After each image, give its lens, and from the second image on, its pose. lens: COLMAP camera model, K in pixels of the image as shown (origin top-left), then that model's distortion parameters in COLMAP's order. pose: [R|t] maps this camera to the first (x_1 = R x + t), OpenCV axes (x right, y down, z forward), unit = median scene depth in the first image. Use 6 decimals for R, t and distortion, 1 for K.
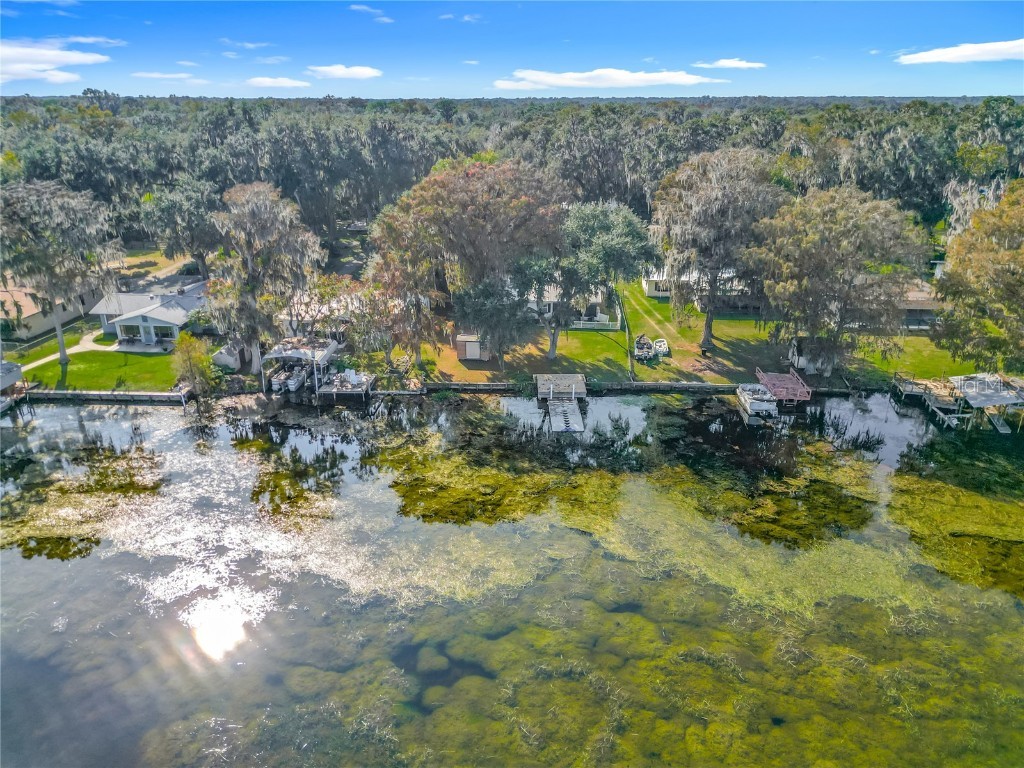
lens RADIAL K [[712.0, 0, 512.0], [0, 712.0, 384.0], [0, 0, 1]] dist [0.053521, -0.040025]
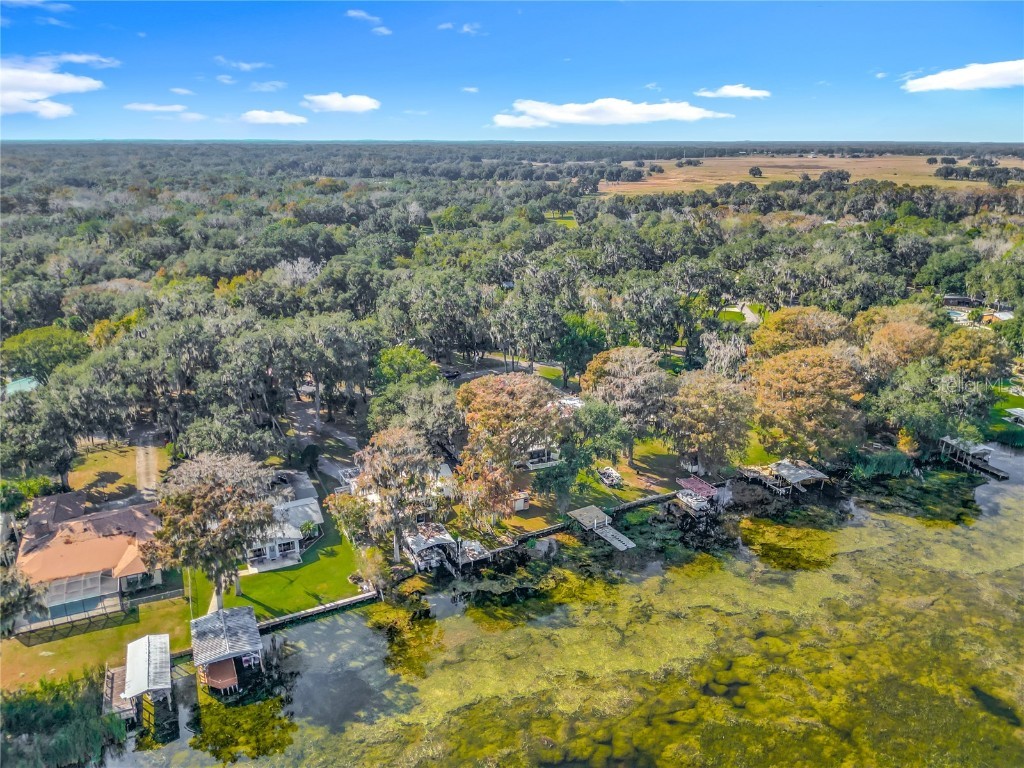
lens RADIAL K [[712.0, 0, 512.0], [0, 712.0, 384.0], [0, 0, 1]] dist [0.053521, -0.040025]
pose [[0.870507, -0.154822, 0.467170, -0.752228], [0.182010, 0.983206, -0.013312, -0.288940], [-0.457263, 0.096618, 0.884067, -0.338333]]
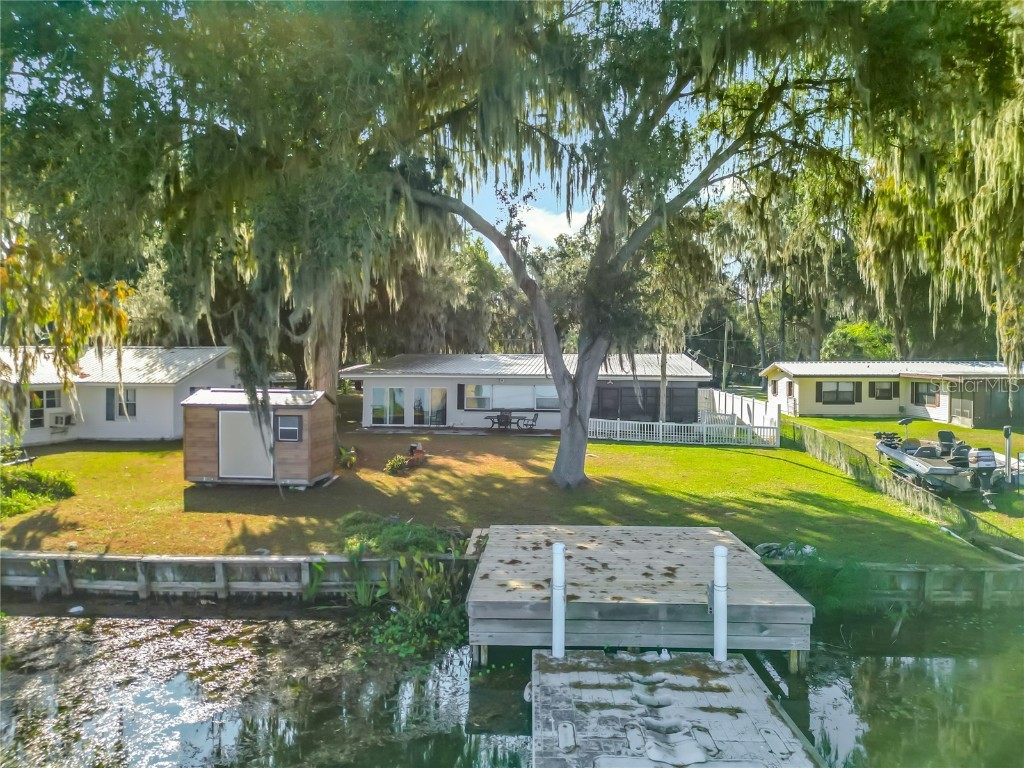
lens RADIAL K [[712.0, 0, 512.0], [0, 712.0, 384.0], [0, 0, 1]] dist [0.053521, -0.040025]
pose [[0.998683, 0.000867, -0.051303, 0.049334], [-0.019020, 0.934879, -0.354458, 0.019643], [0.047655, 0.354966, 0.933664, 0.794025]]
